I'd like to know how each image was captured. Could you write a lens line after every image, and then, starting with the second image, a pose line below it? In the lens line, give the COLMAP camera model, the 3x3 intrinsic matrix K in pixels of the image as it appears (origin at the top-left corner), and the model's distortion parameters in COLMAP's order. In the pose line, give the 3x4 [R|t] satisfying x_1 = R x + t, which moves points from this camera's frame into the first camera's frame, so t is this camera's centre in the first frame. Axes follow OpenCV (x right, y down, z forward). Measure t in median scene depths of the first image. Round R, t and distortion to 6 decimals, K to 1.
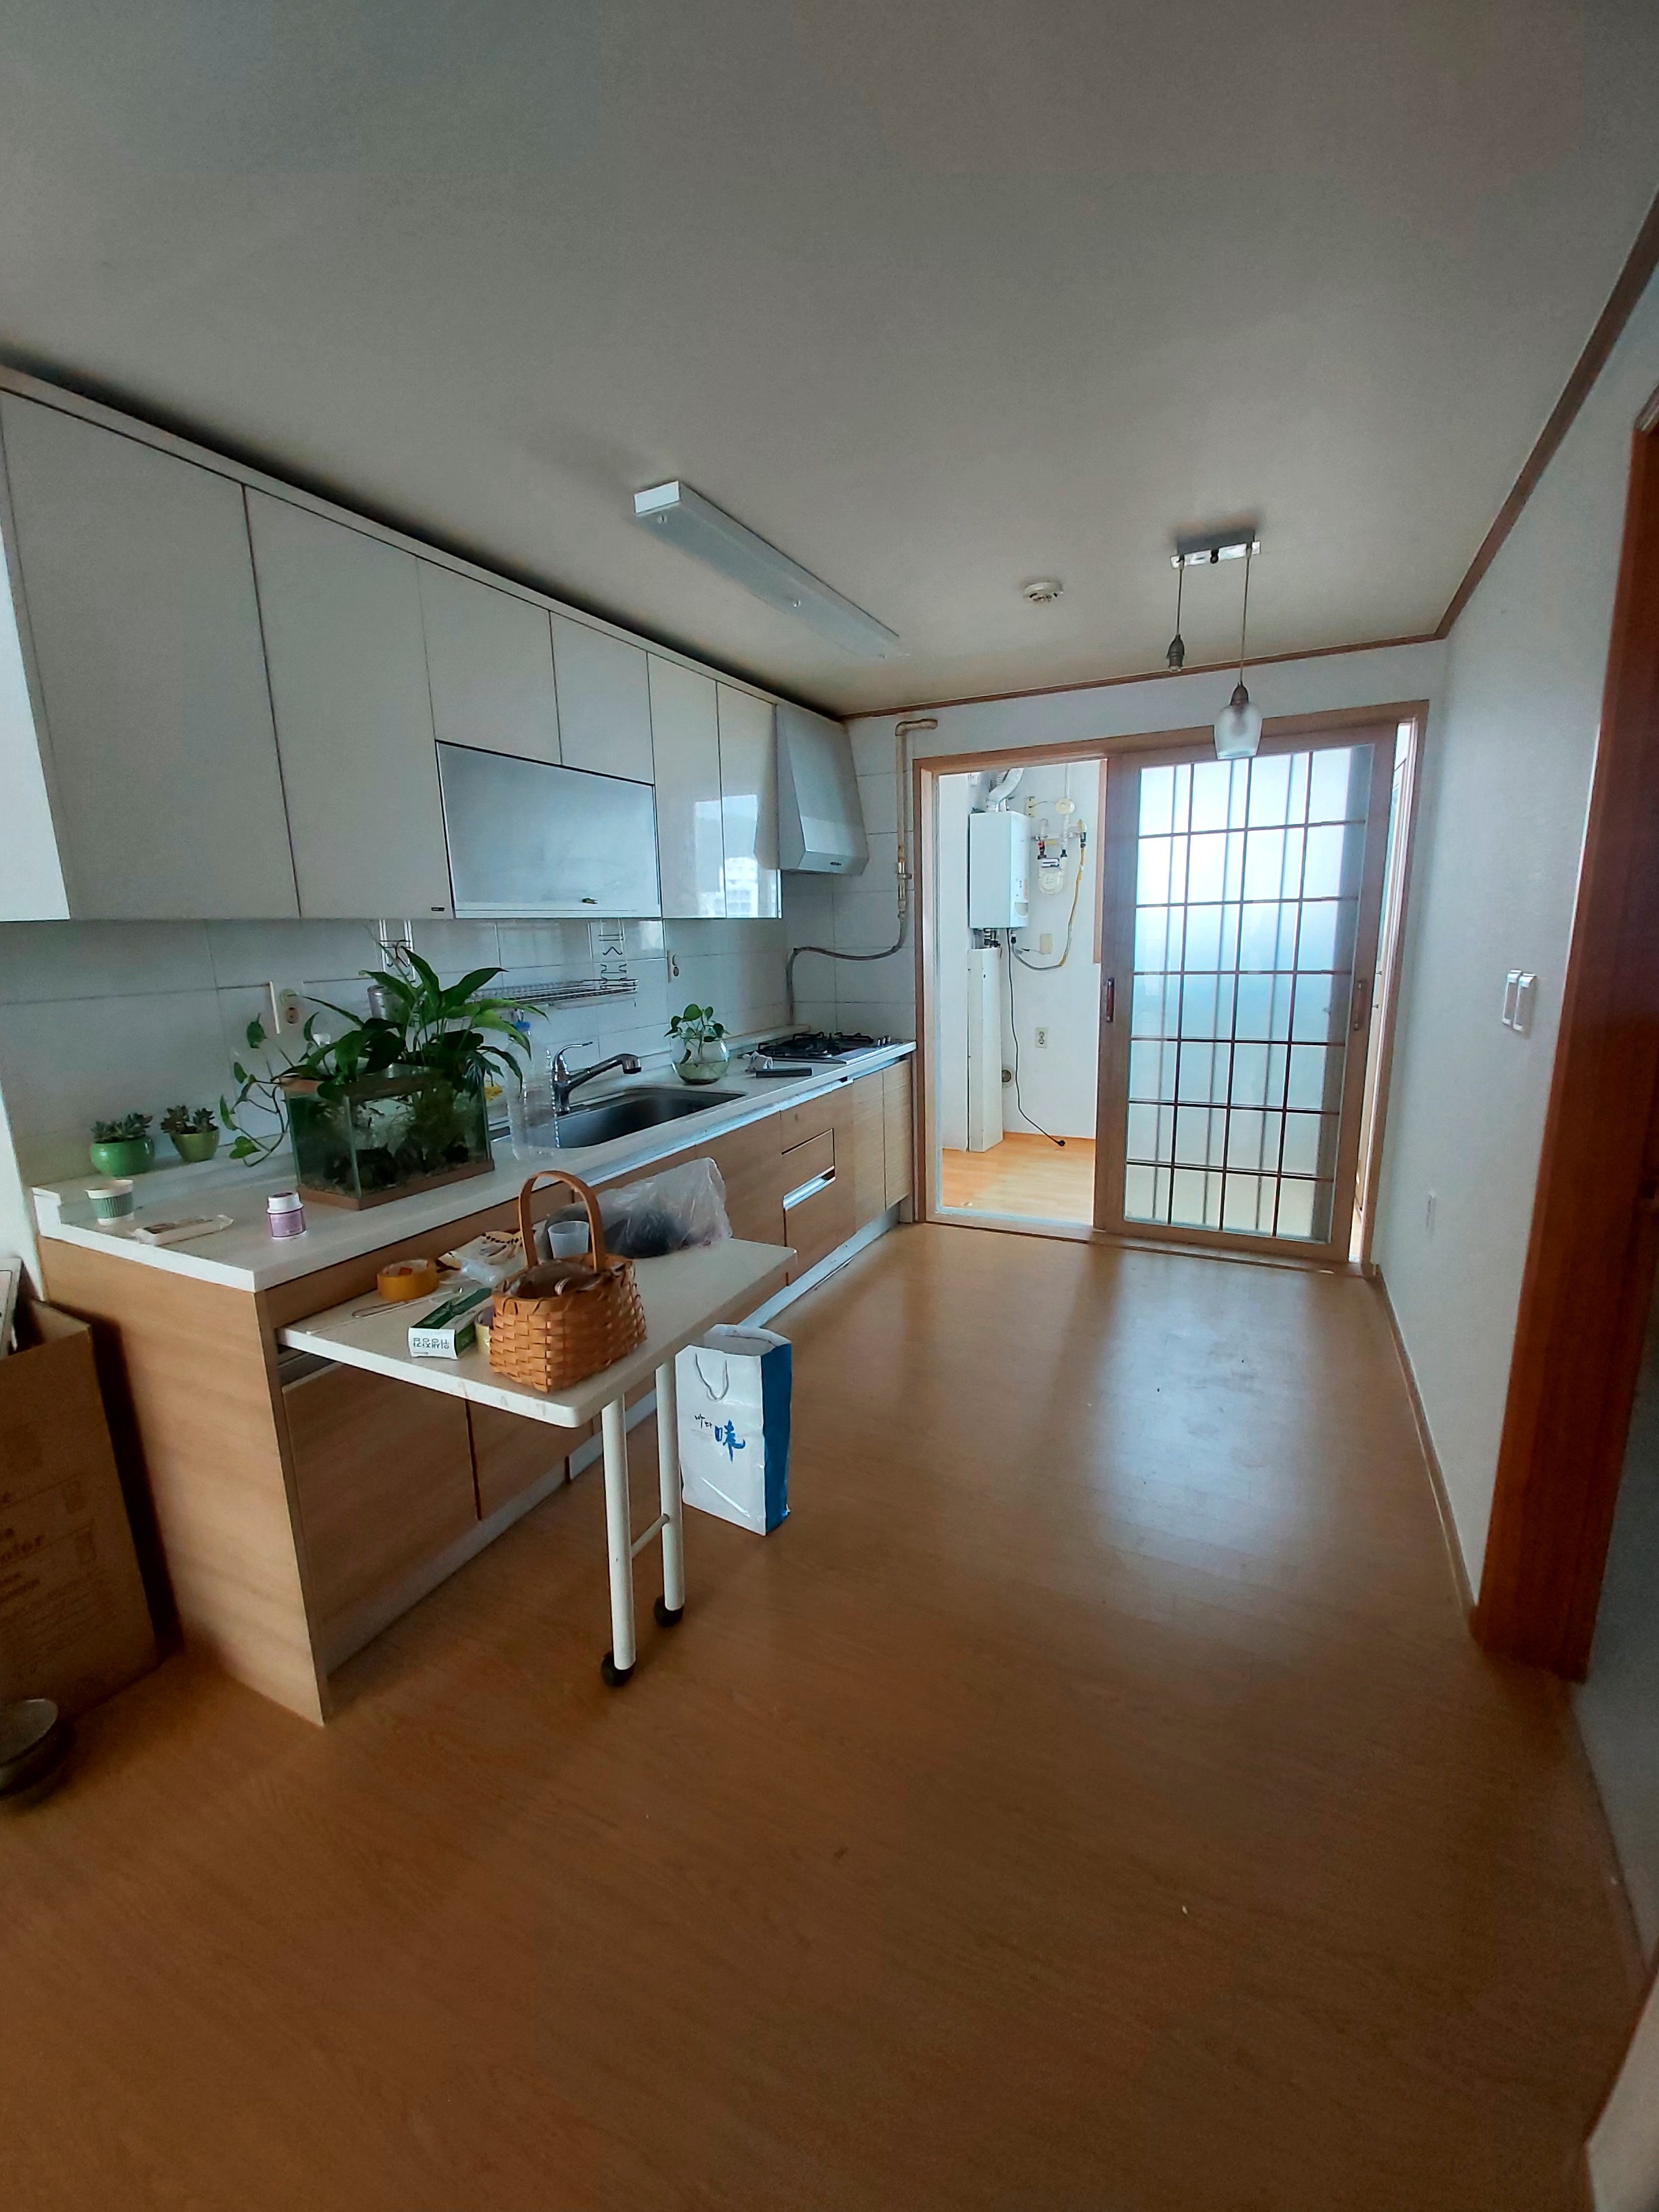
lens RADIAL K [[886.7, 0, 829.5], [0, 886.7, 1106.0], [0, 0, 1]] dist [-0.001283, 0.000149]
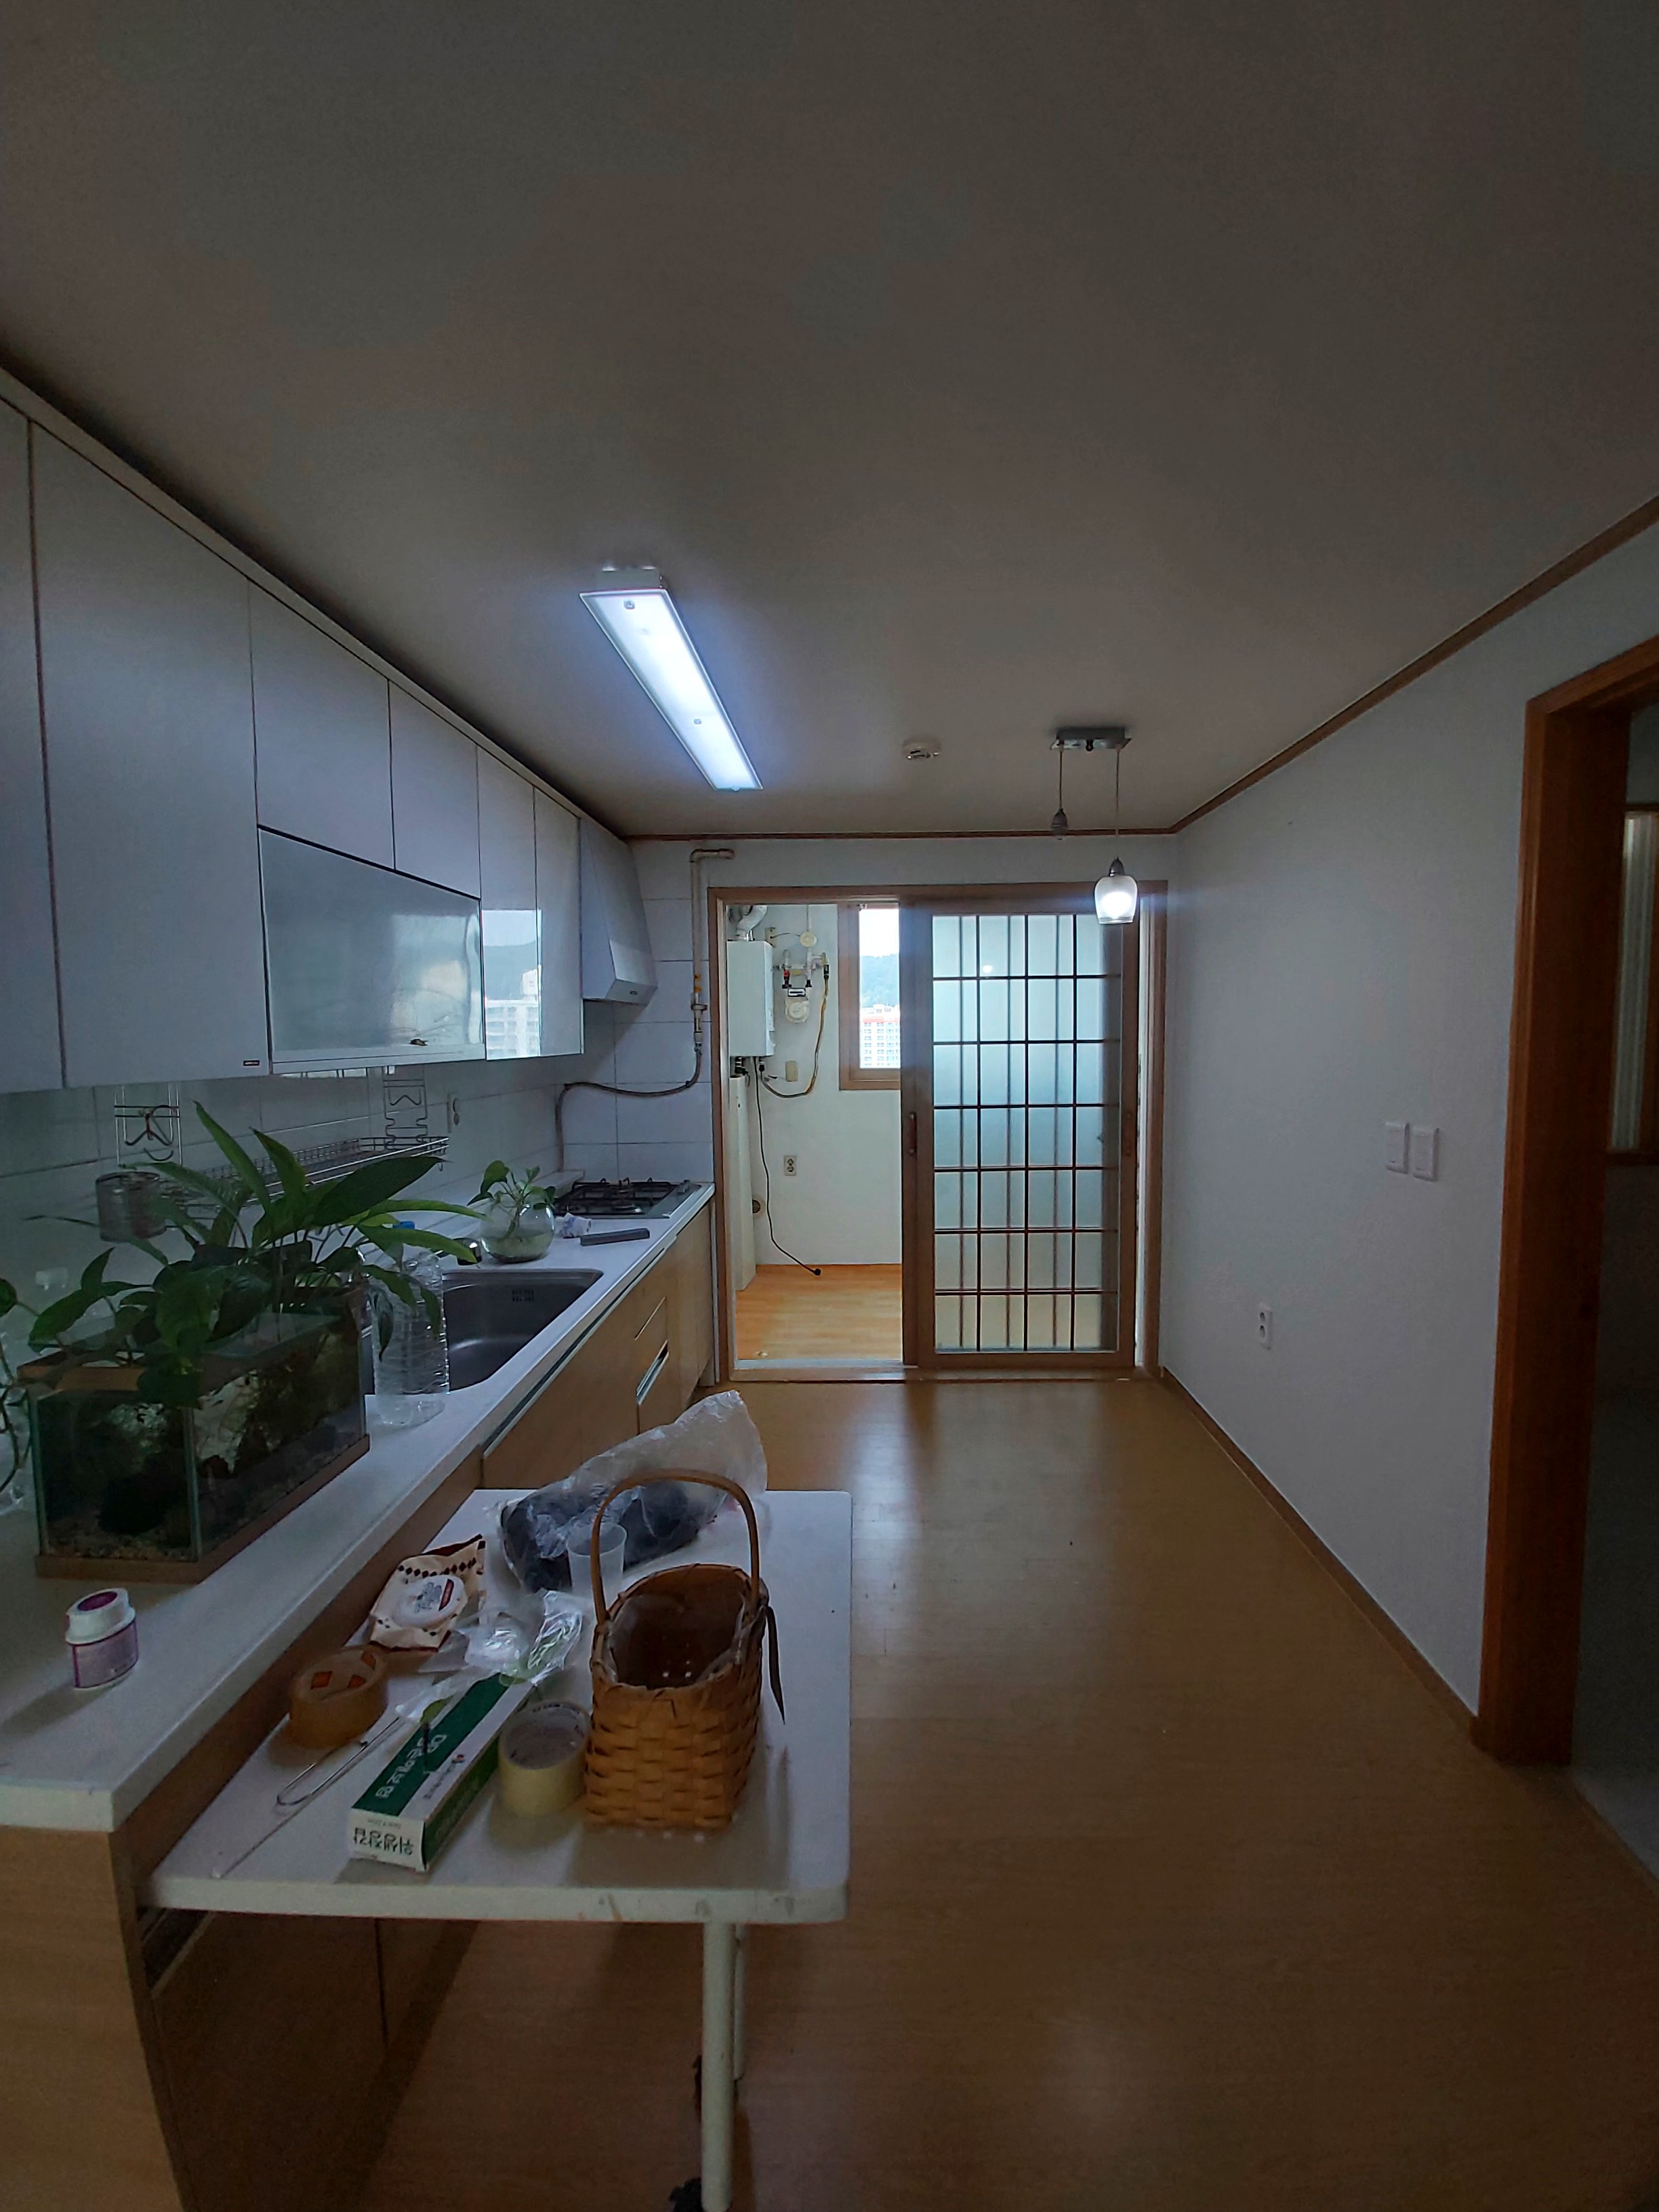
lens RADIAL K [[896.6, 0, 861.9], [0, 896.6, 1096.2], [0, 0, 1]] dist [0.001077, 0.000025]
pose [[0.897632, -0.015912, 0.440459, -0.186064], [0.074669, 0.990392, -0.116393, -0.046549], [-0.434375, 0.137367, 0.890196, 0.105619]]
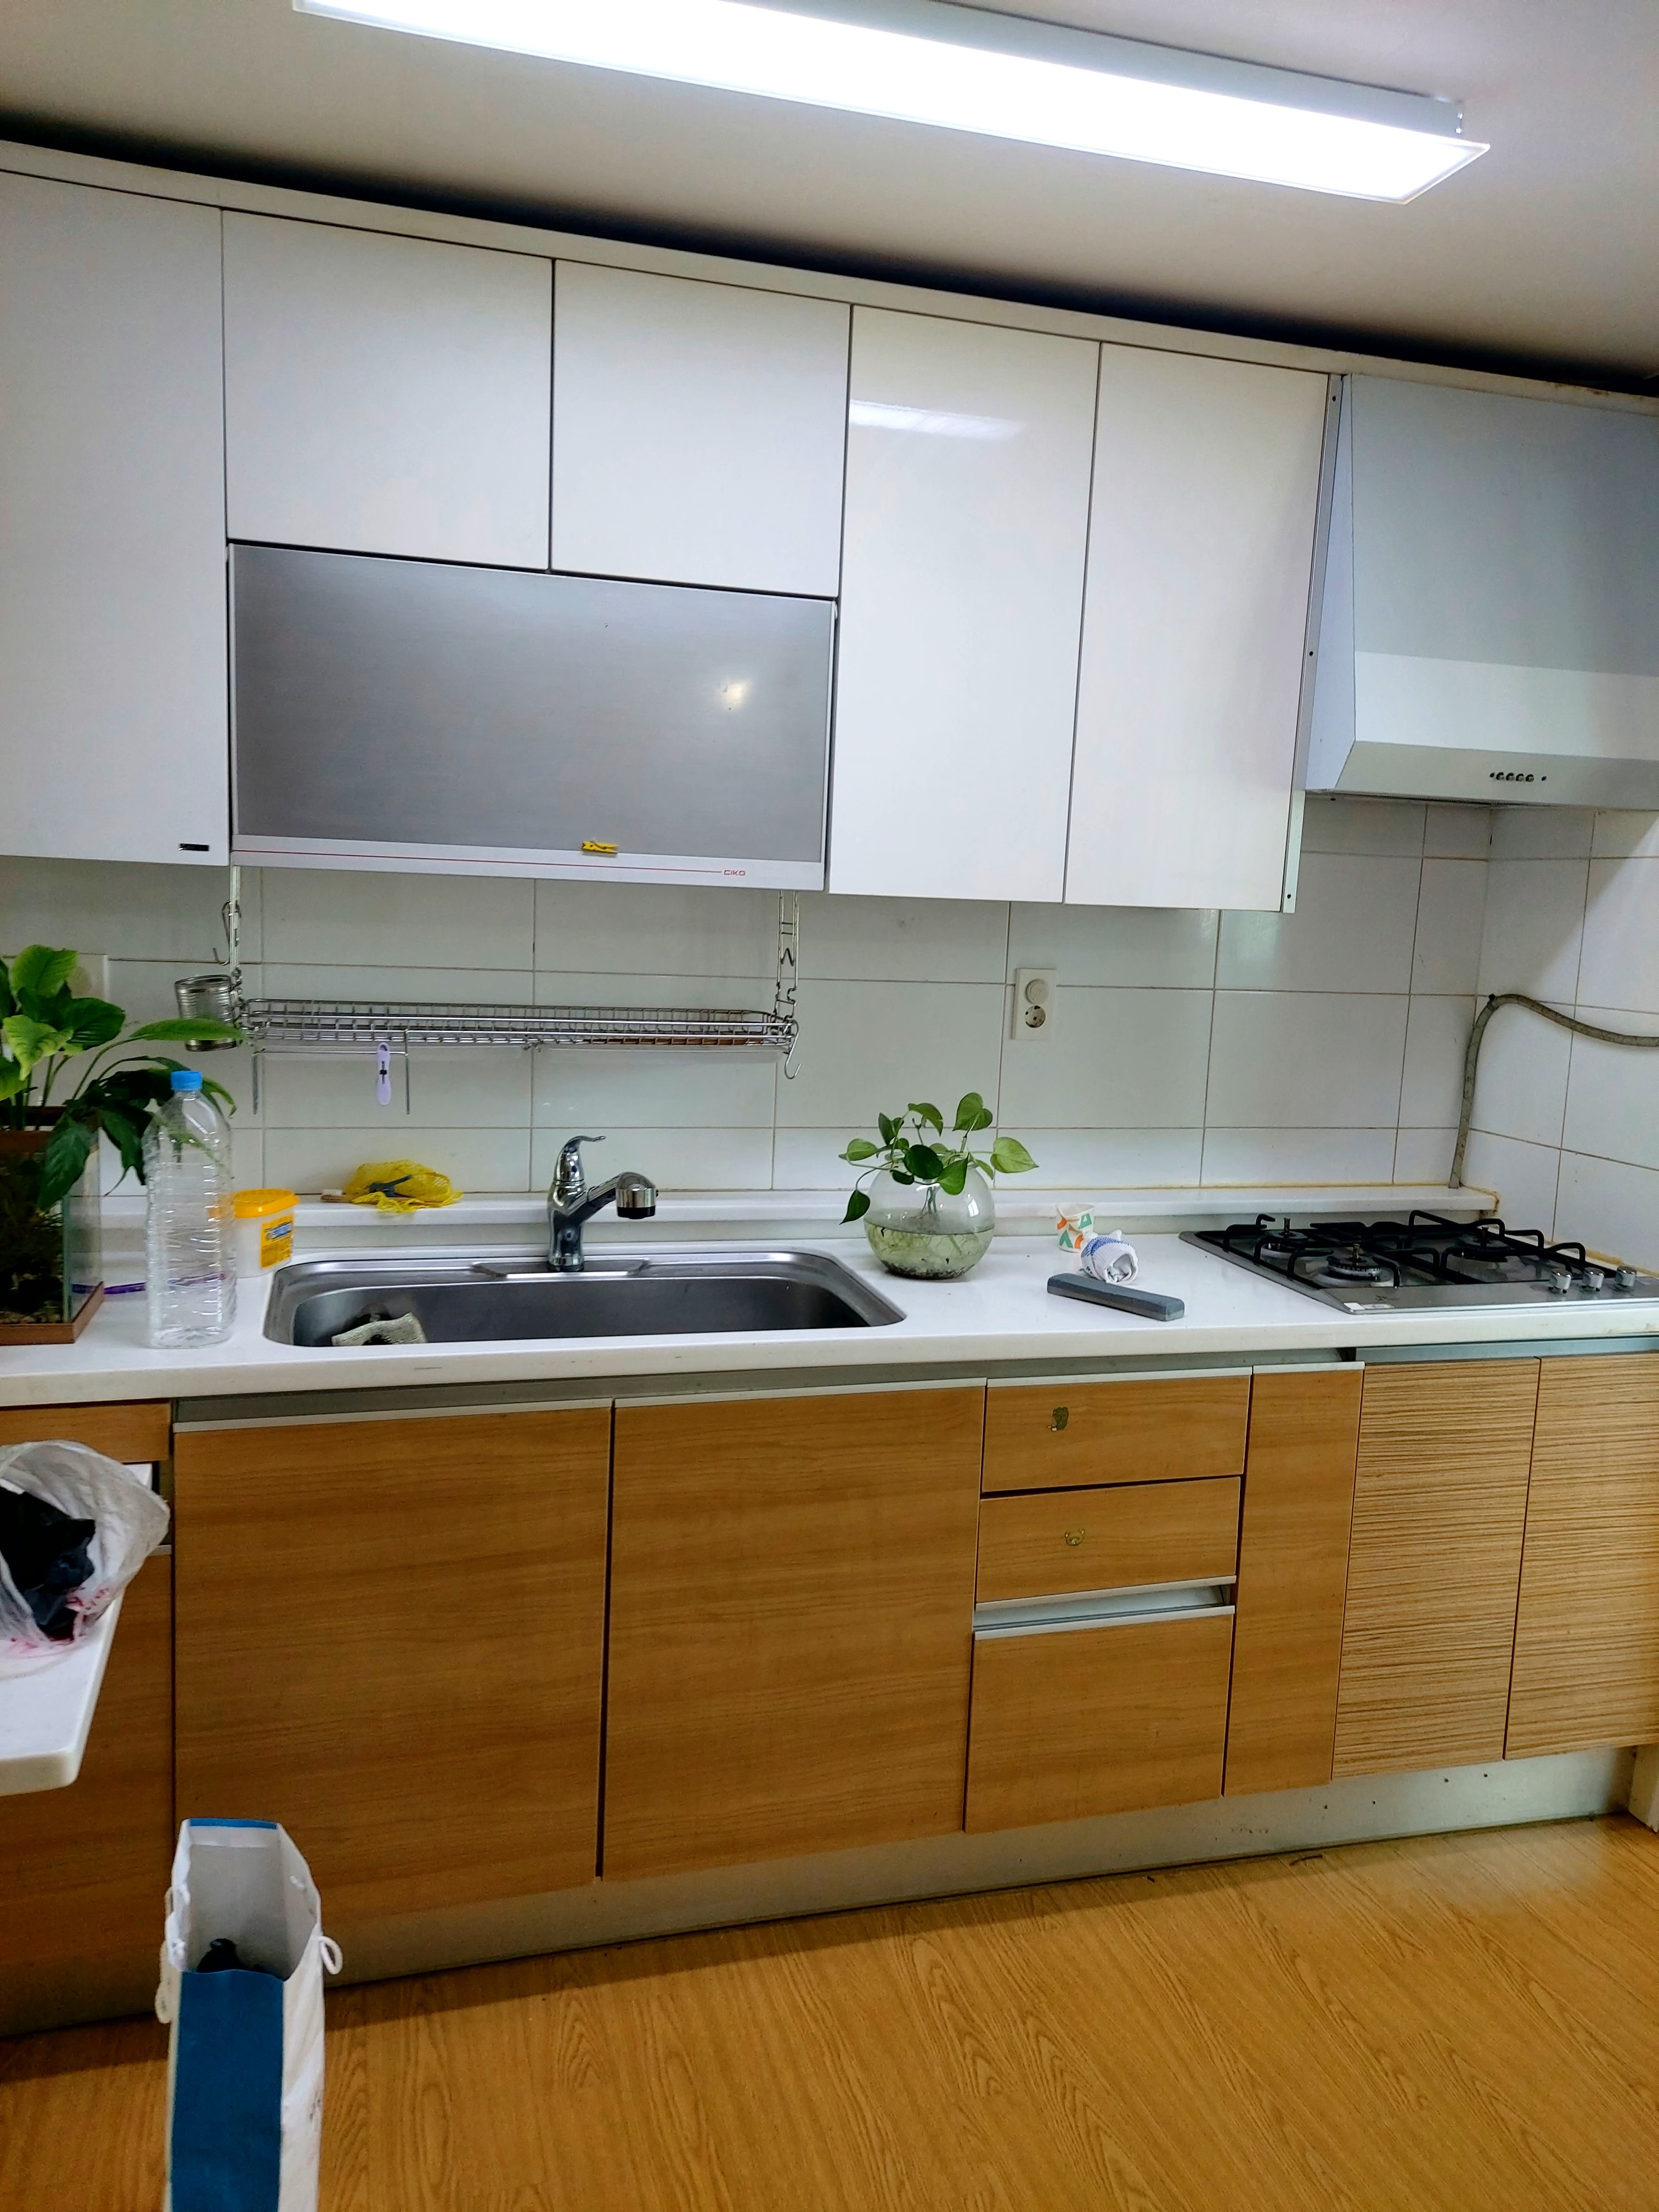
lens RADIAL K [[1634.2, 0, 825.3], [0, 1634.2, 1120.9], [0, 0, 1]] dist [0.003056, 0.000380]
pose [[0.671005, 0.152820, -0.725533, 0.327806], [-0.201781, 0.979234, 0.019641, -0.089279], [0.713468, 0.133219, 0.687907, 0.348570]]
